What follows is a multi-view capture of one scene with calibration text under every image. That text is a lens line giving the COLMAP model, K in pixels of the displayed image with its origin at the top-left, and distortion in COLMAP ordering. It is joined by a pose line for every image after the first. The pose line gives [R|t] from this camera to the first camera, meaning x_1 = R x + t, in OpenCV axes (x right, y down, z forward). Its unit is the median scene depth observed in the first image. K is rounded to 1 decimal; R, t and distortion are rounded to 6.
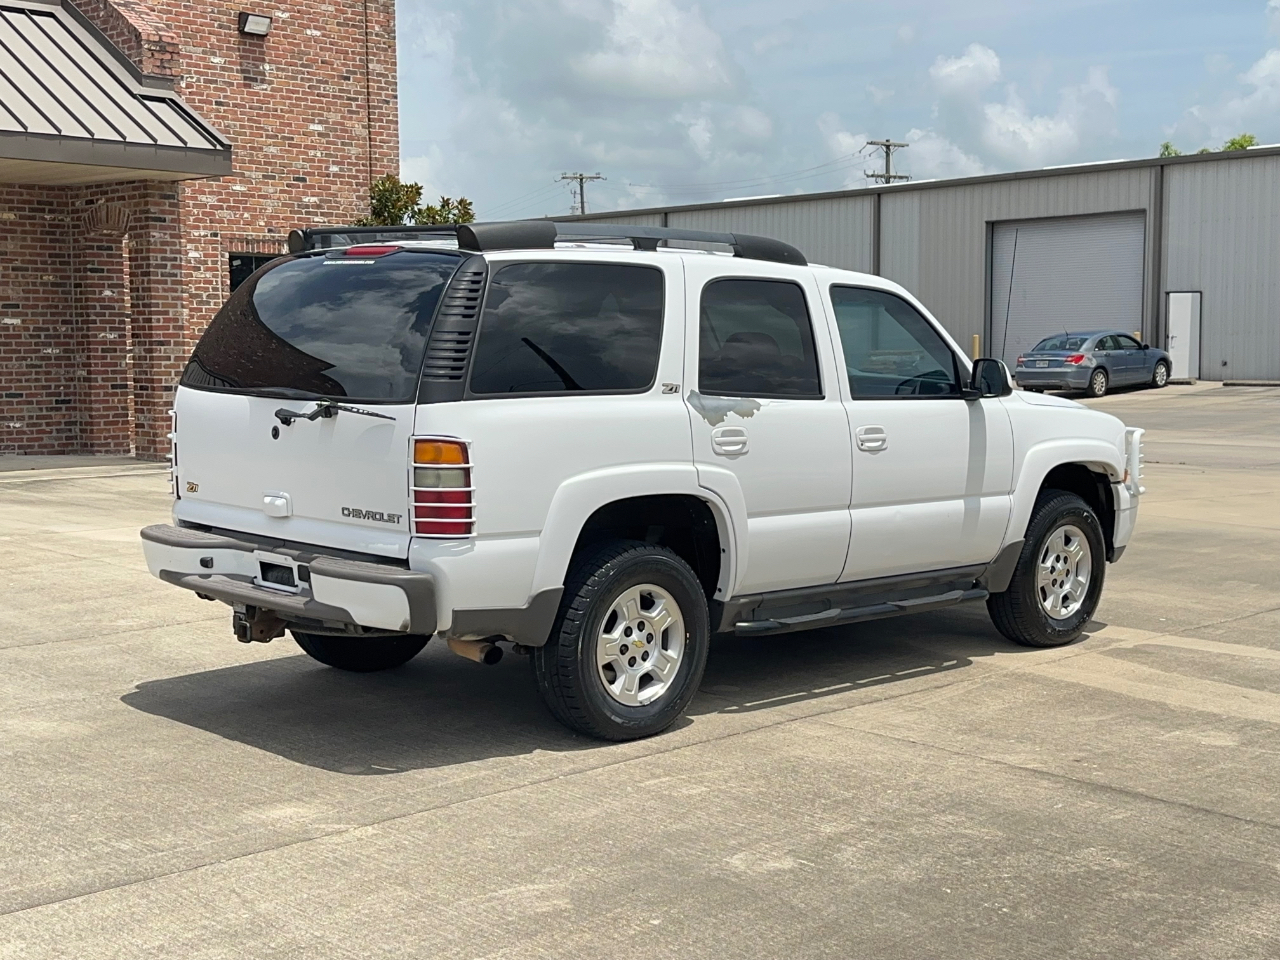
lens RADIAL K [[1775.1, 0, 632.6], [0, 1775.1, 487.1], [0, 0, 1]] dist [0.122366, 0.000000]
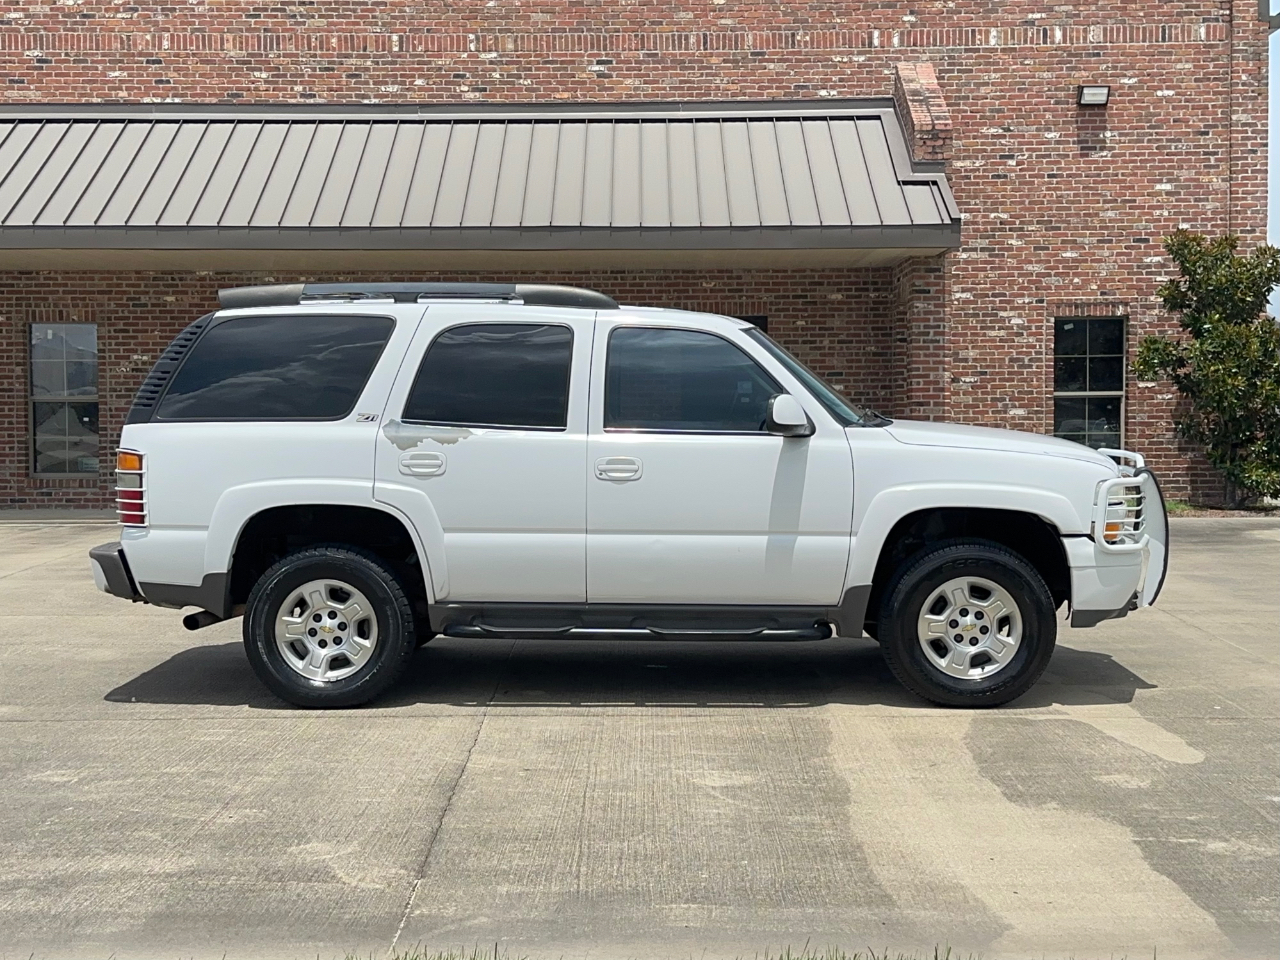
lens RADIAL K [[1775.1, 0, 628.7], [0, 1775.1, 491.2], [0, 0, 1]] dist [0.122366, 0.000000]
pose [[0.701841, 0.028149, -0.711777, 0.897553], [-0.057181, 0.998221, -0.016906, 0.003410], [0.710035, 0.052565, 0.702202, 0.263953]]
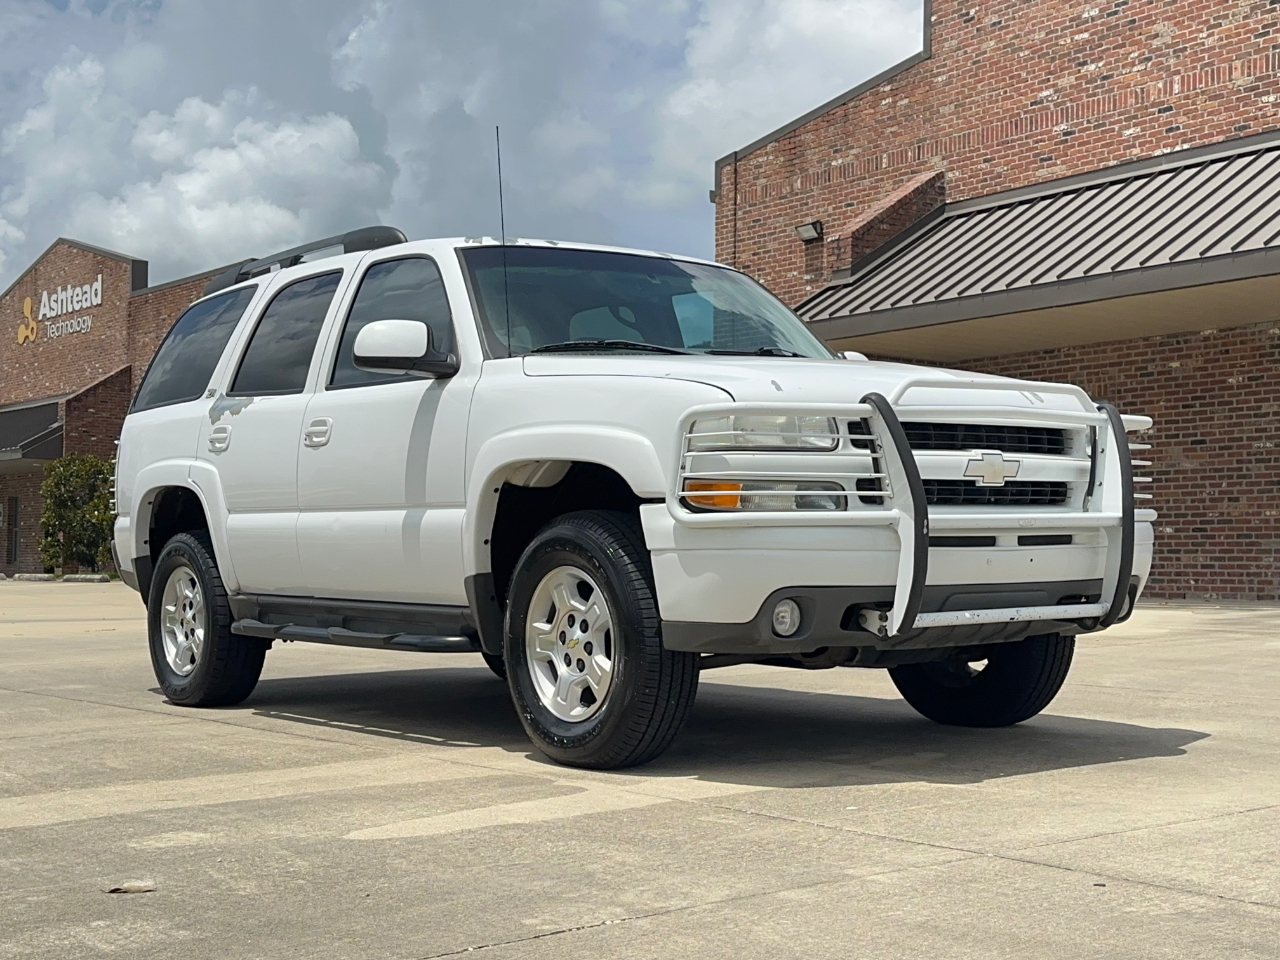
lens RADIAL K [[1775.1, 0, 633.7], [0, 1775.1, 479.3], [0, 0, 1]] dist [0.122366, 0.000000]
pose [[-0.135145, -0.047282, -0.989697, 0.983147], [-0.086908, 0.995577, -0.035695, 0.013321], [0.987007, 0.081189, -0.138657, 1.284027]]
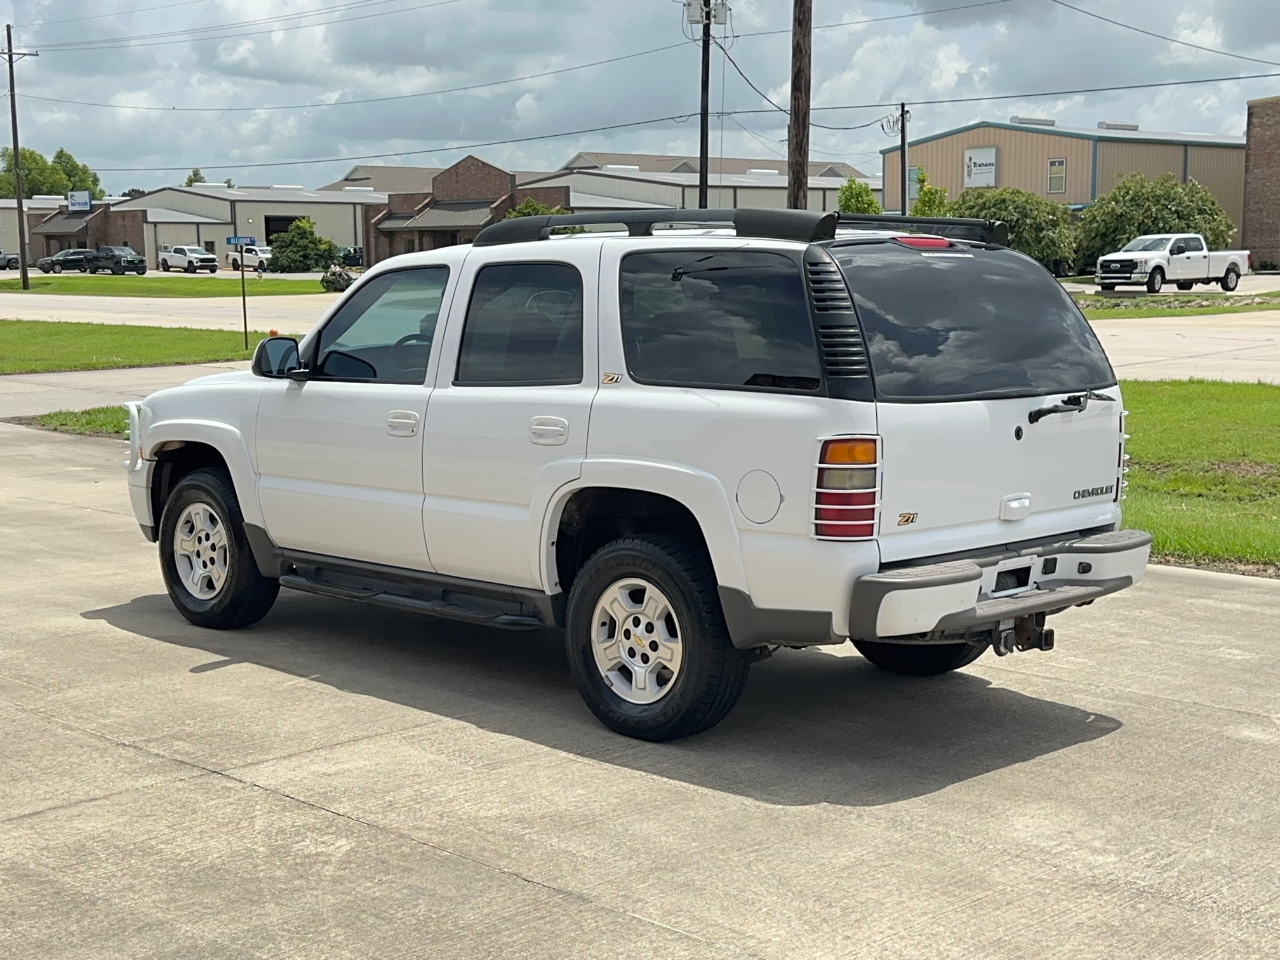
lens RADIAL K [[1775.1, 0, 635.0], [0, 1775.1, 463.3], [0, 0, 1]] dist [0.122366, 0.000000]
pose [[-0.029259, -0.112575, 0.993212, -1.020821], [0.090536, 0.989255, 0.114794, -0.127418], [-0.995463, 0.093280, -0.018752, 1.080336]]
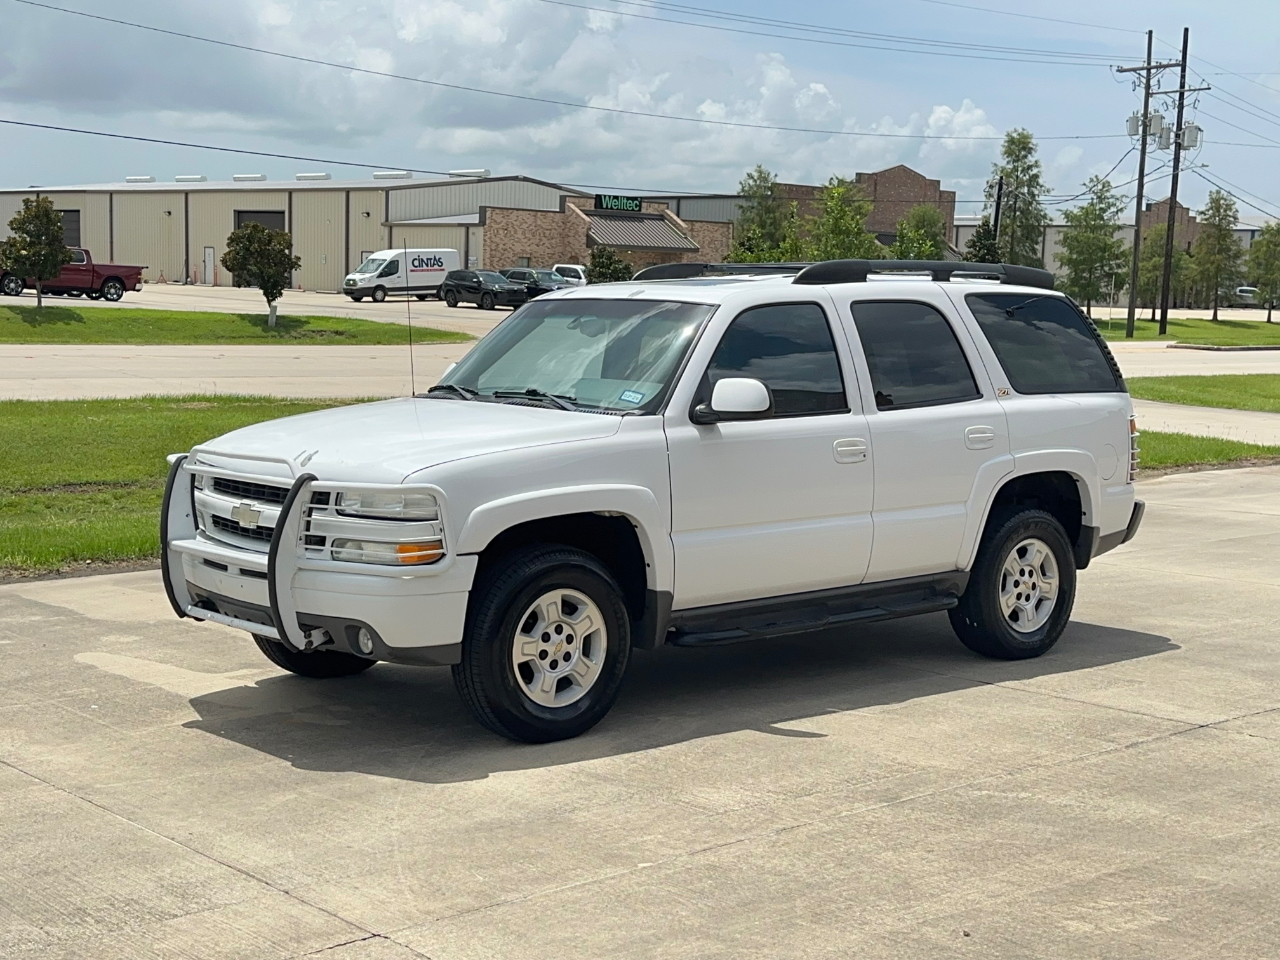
lens RADIAL K [[1775.1, 0, 630.1], [0, 1775.1, 474.1], [0, 0, 1]] dist [0.122366, 0.000000]
pose [[-0.997478, -0.031839, 0.063431, 0.021865], [-0.019339, 0.981841, 0.188720, -0.229350], [-0.068288, 0.187017, -0.979980, 2.223696]]
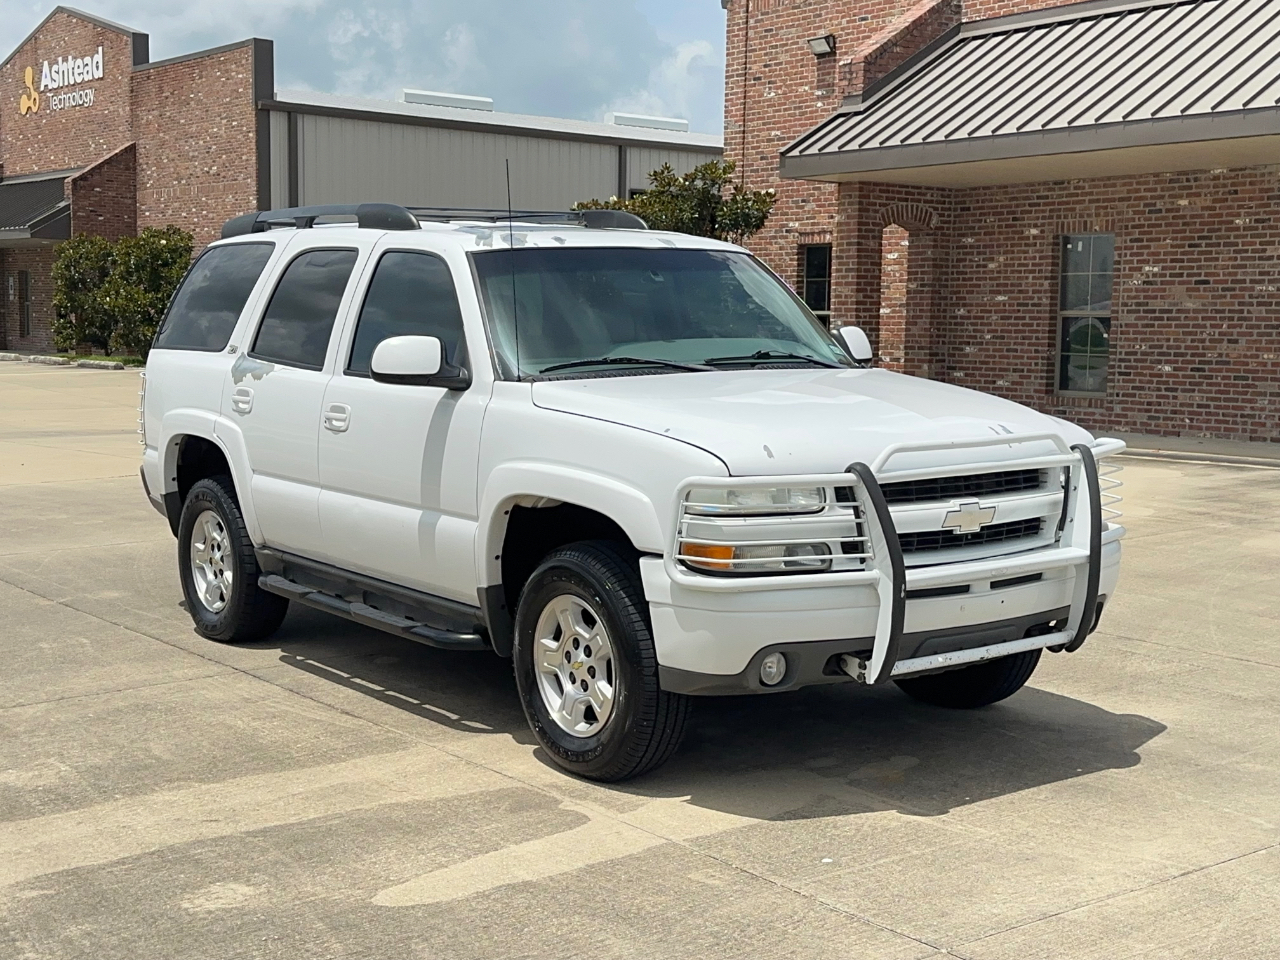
lens RADIAL K [[1775.1, 0, 624.4], [0, 1775.1, 482.7], [0, 0, 1]] dist [0.122366, 0.000000]
pose [[-0.144811, 0.093703, -0.985013, 1.029737], [-0.095783, 0.989503, 0.108211, -0.108524], [0.984812, 0.110018, -0.134315, 1.281841]]
